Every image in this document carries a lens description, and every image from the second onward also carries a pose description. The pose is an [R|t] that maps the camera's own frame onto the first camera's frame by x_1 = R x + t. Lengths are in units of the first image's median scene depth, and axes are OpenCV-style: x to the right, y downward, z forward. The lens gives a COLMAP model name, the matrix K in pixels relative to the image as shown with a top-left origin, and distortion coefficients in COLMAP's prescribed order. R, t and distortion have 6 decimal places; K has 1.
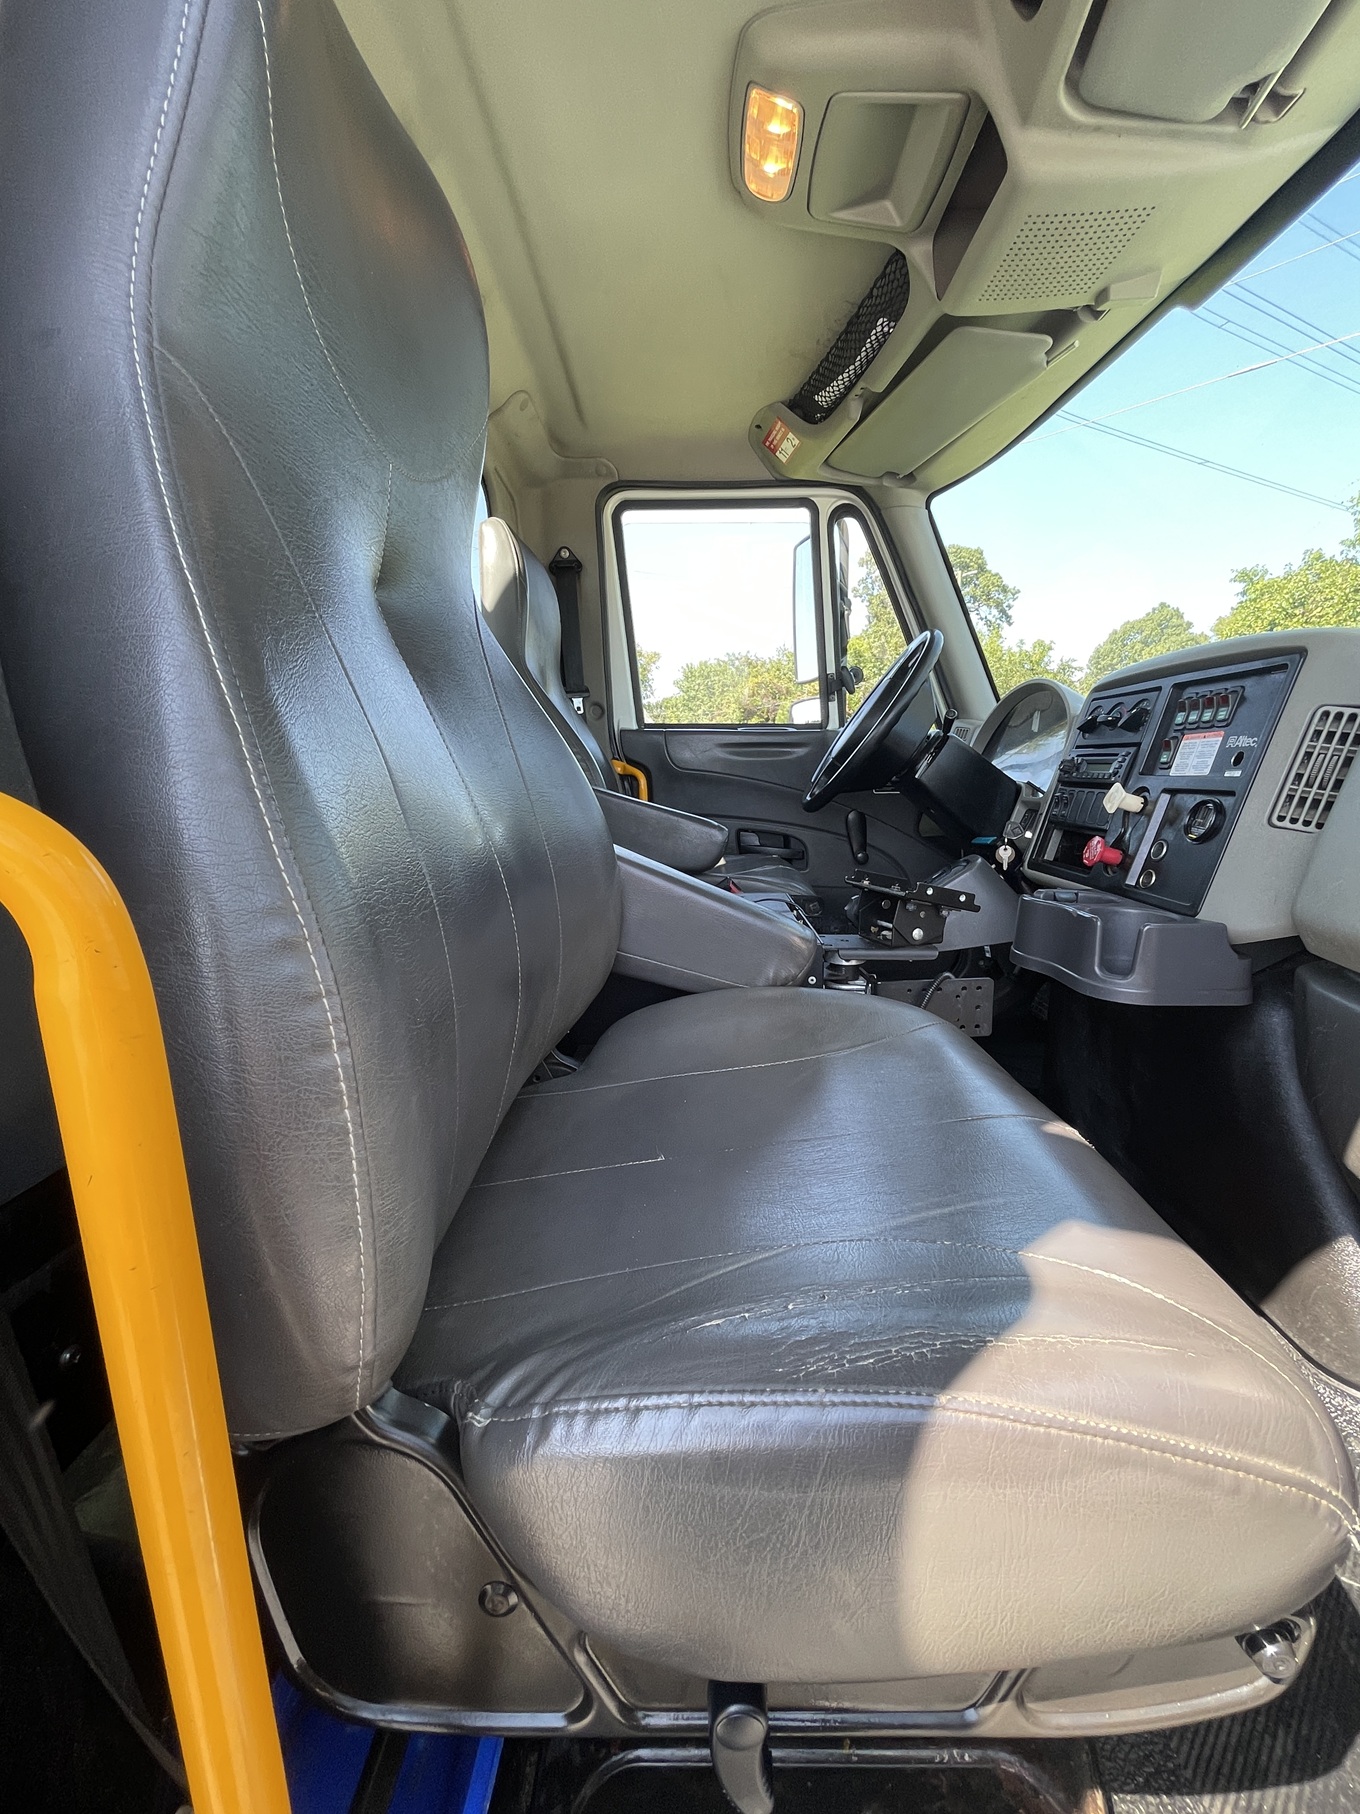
lens RADIAL K [[735.0, 0, 675.3], [0, 735.0, 901.9], [0, 0, 1]] dist [0.001226, -0.000050]
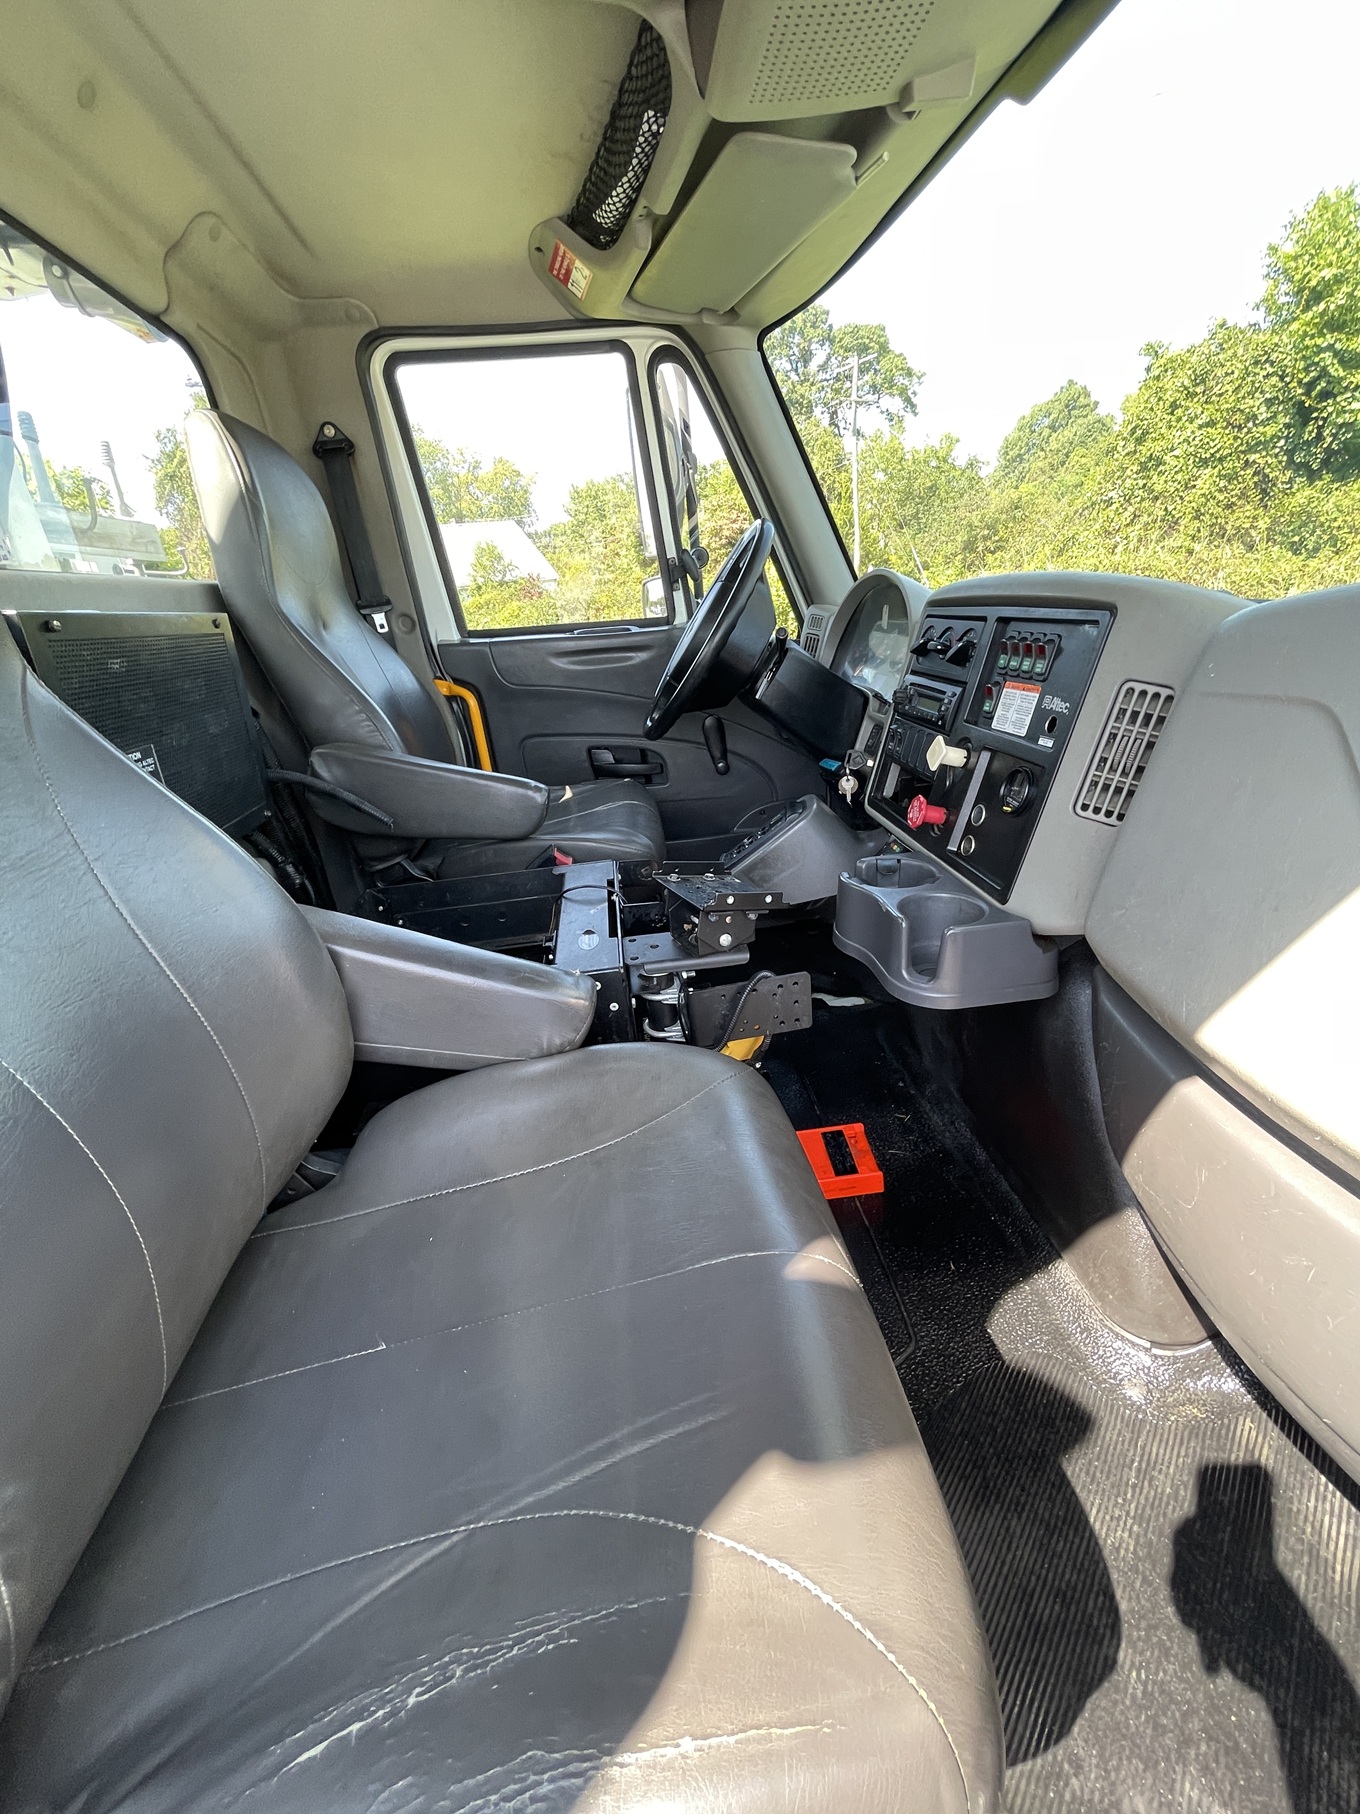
lens RADIAL K [[735.0, 0, 675.3], [0, 735.0, 901.9], [0, 0, 1]] dist [0.001226, -0.000050]
pose [[0.989621, -0.113732, 0.087841, 0.135802], [0.093098, 0.973042, 0.211000, -0.142756], [-0.109470, -0.200633, 0.973531, 0.085675]]
